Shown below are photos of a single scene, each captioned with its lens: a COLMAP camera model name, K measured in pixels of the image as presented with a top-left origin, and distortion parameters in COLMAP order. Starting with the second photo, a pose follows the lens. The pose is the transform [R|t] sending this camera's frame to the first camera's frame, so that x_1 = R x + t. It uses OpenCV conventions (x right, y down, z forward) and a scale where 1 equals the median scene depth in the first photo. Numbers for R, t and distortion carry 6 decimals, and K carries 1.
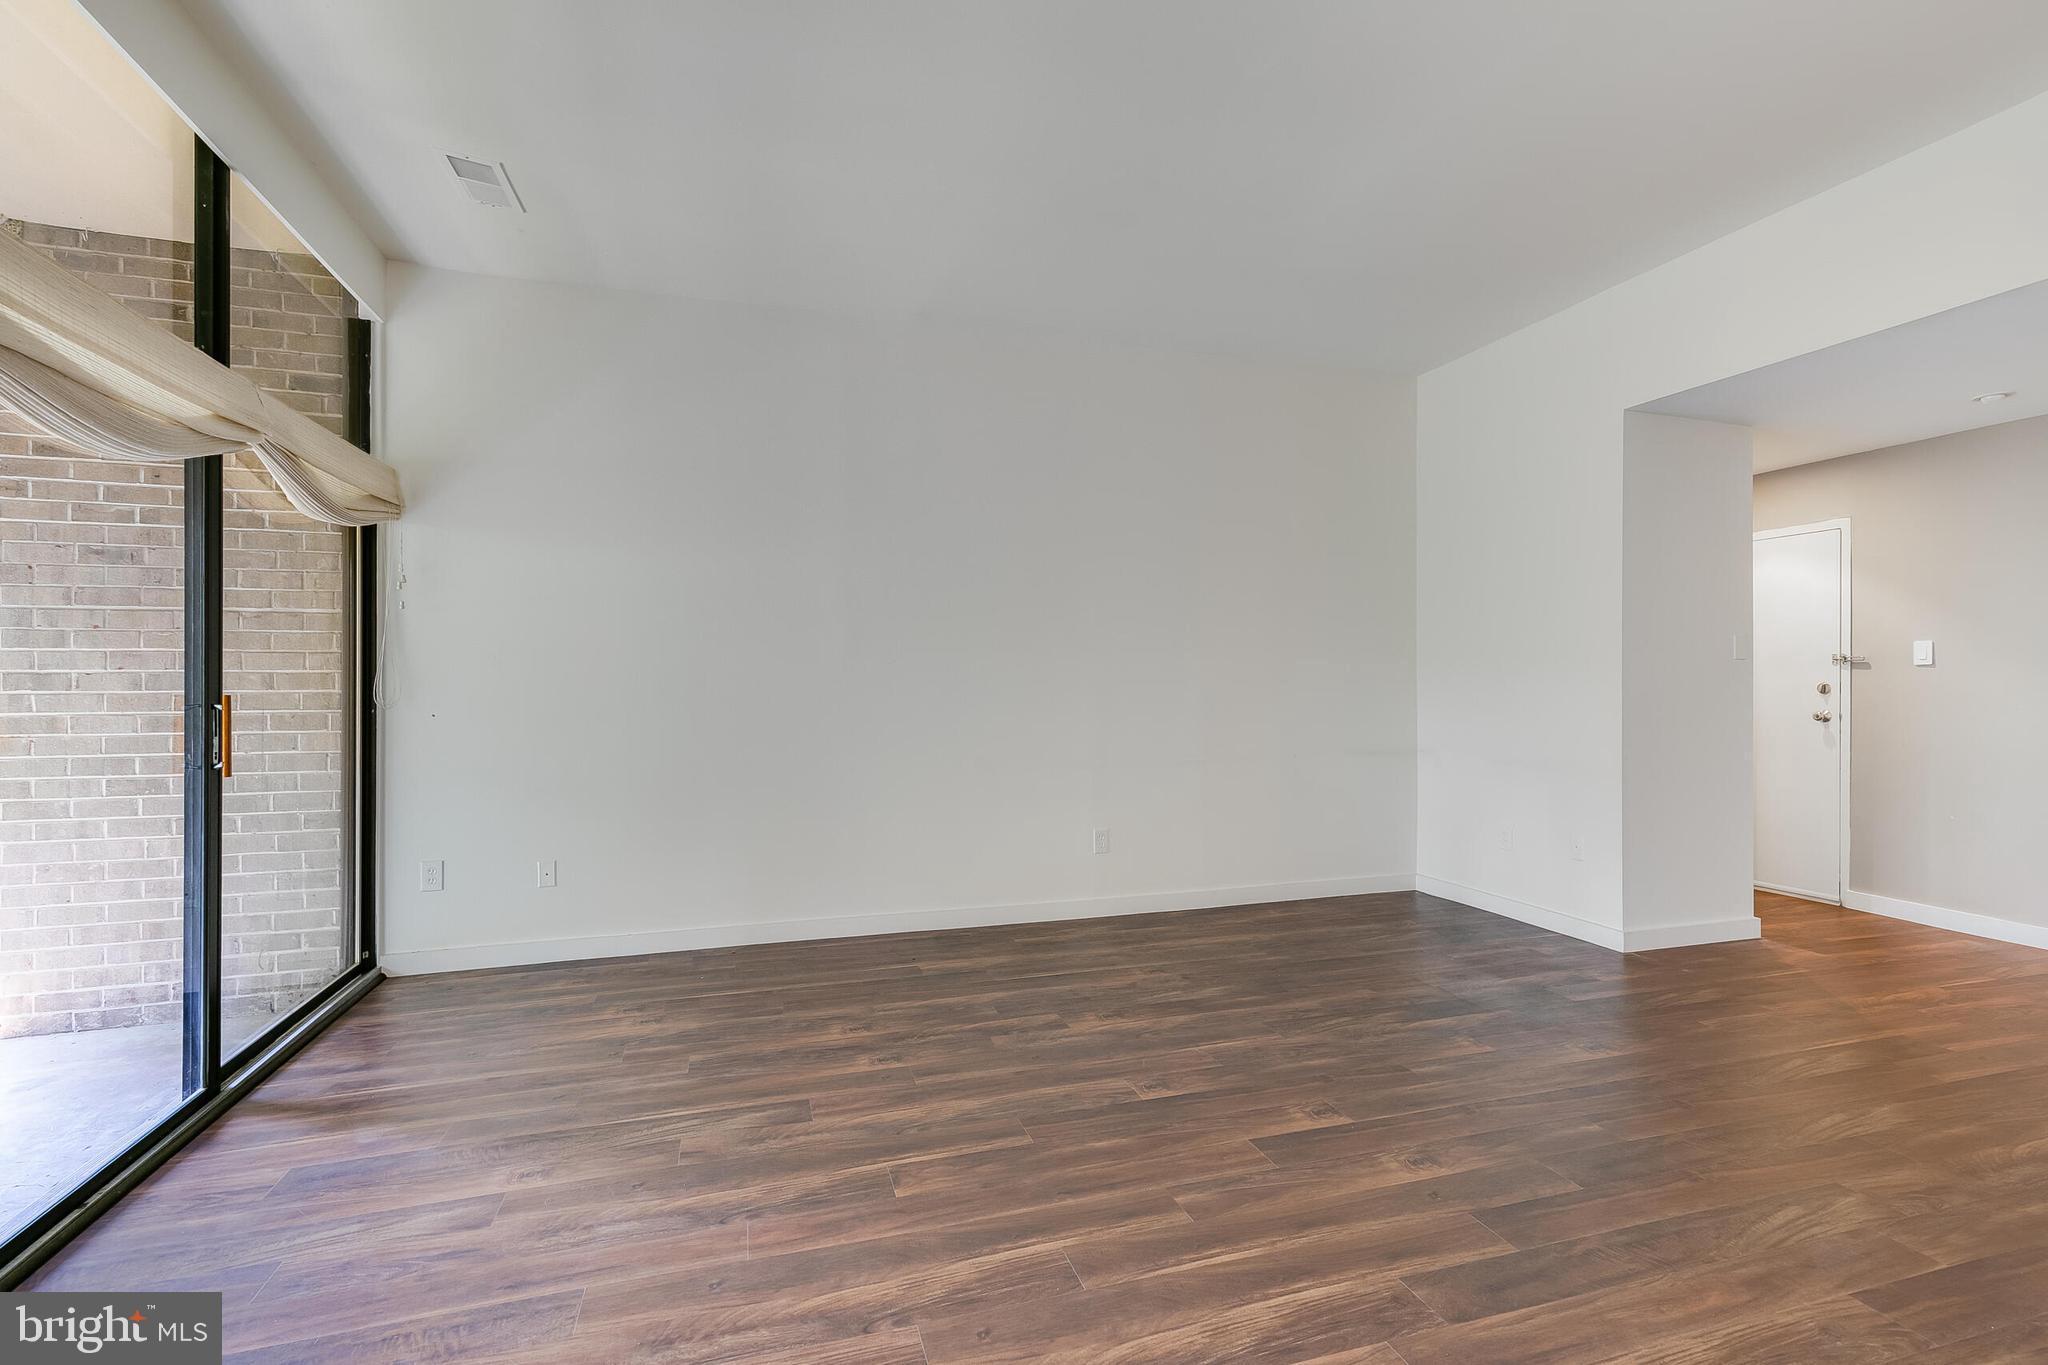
lens RADIAL K [[923.0, 0, 1036.2], [0, 923.0, 680.9], [0, 0, 1]] dist [0.011132, -0.003239]
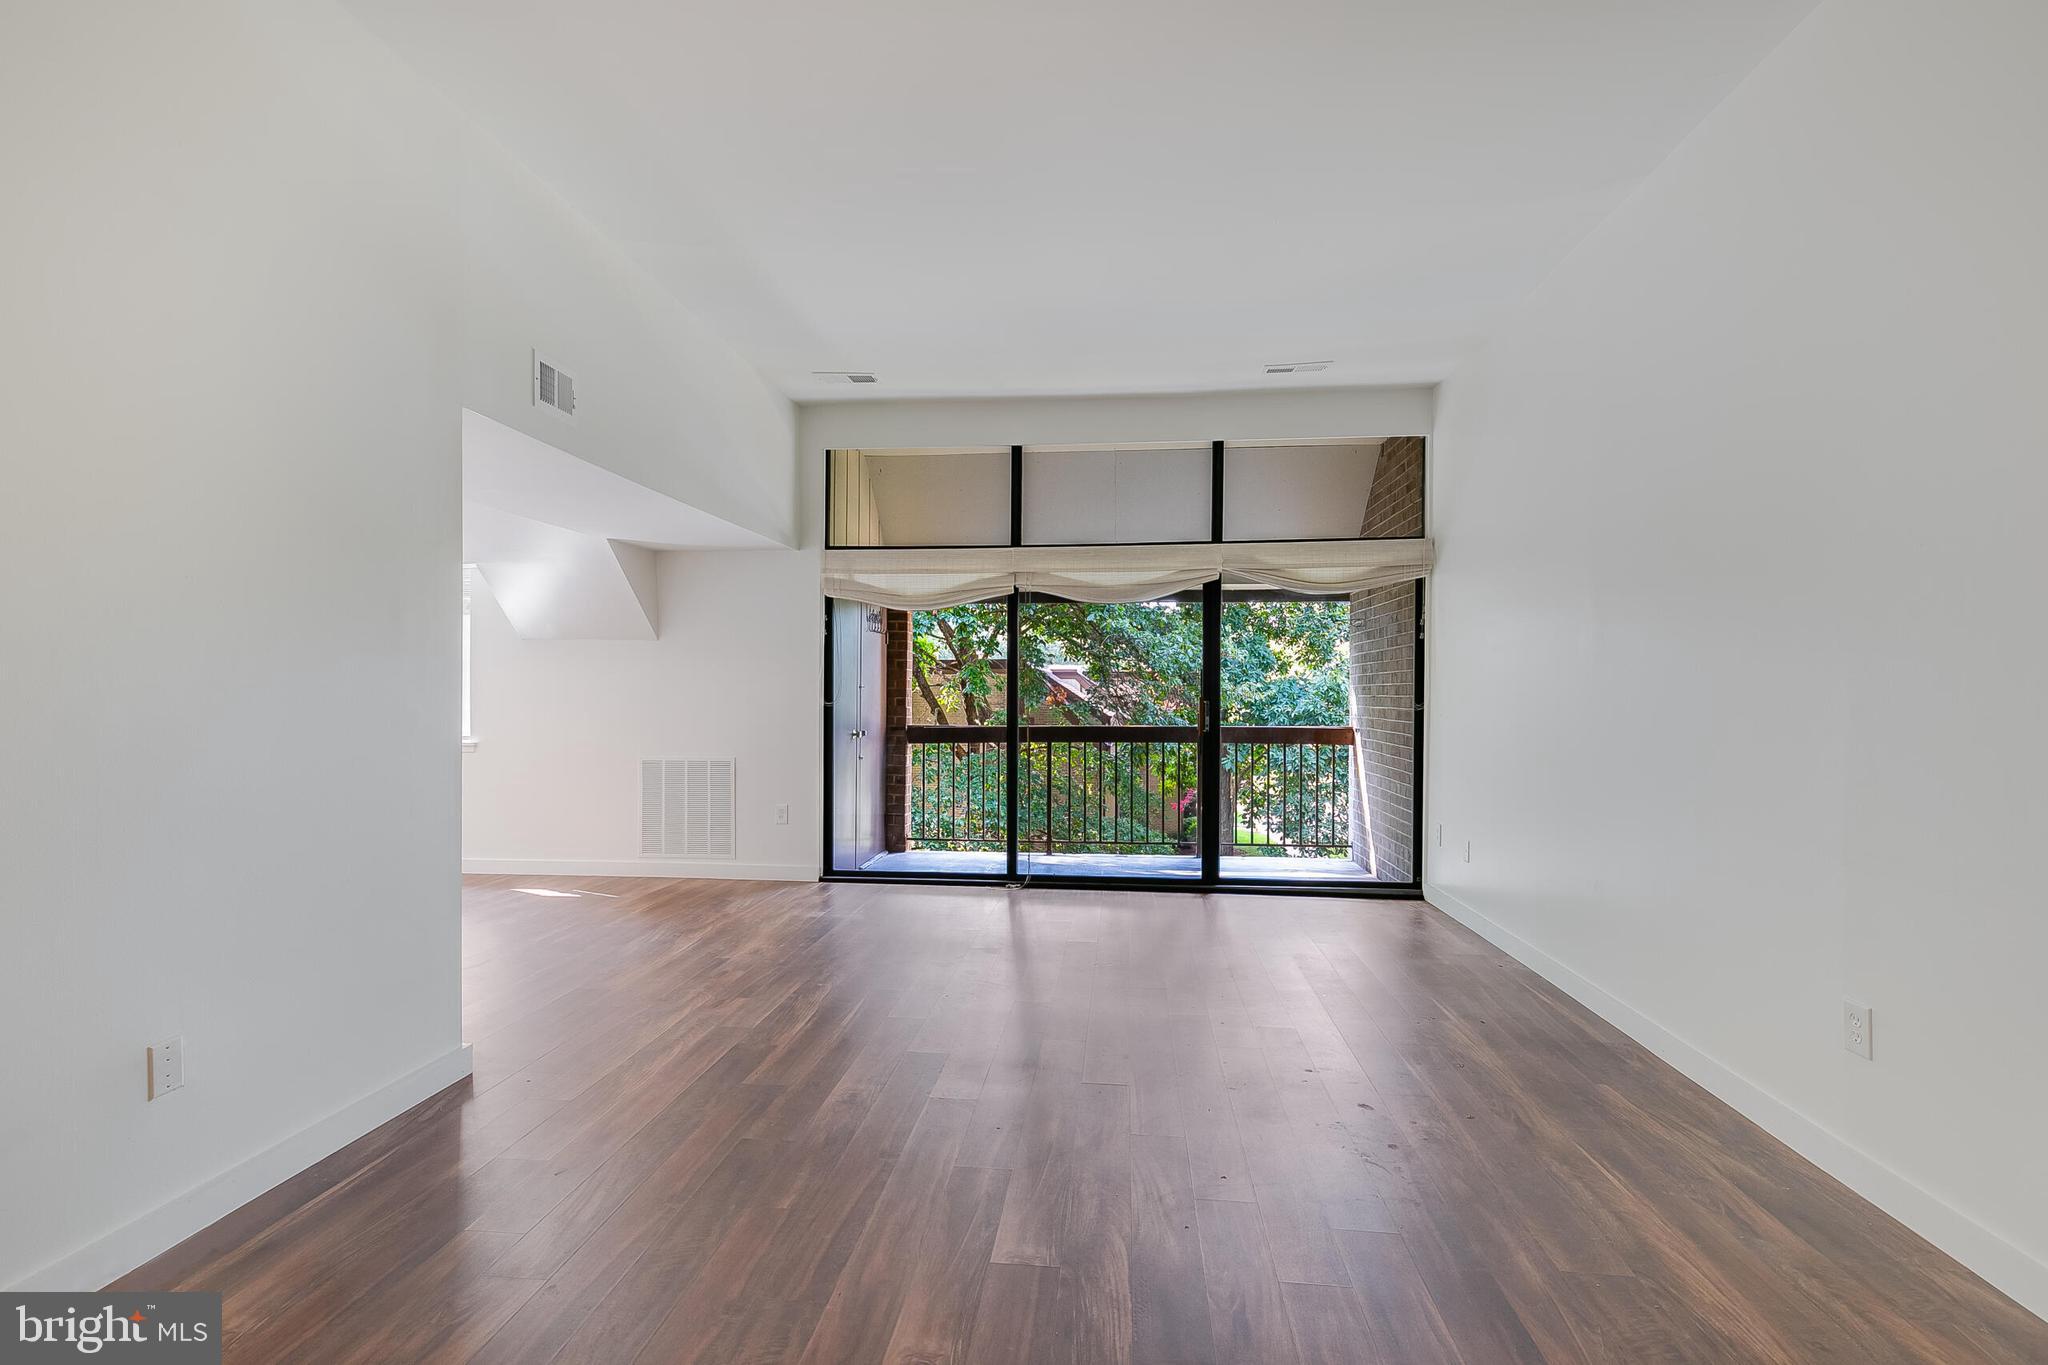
lens RADIAL K [[923.0, 0, 1002.4], [0, 923.0, 687.1], [0, 0, 1]] dist [0.011132, -0.003239]
pose [[-0.418001, -0.005487, -0.908430, 0.904497], [0.003879, 0.999962, -0.007825, 0.005787], [0.908438, -0.006794, -0.417963, 1.075023]]
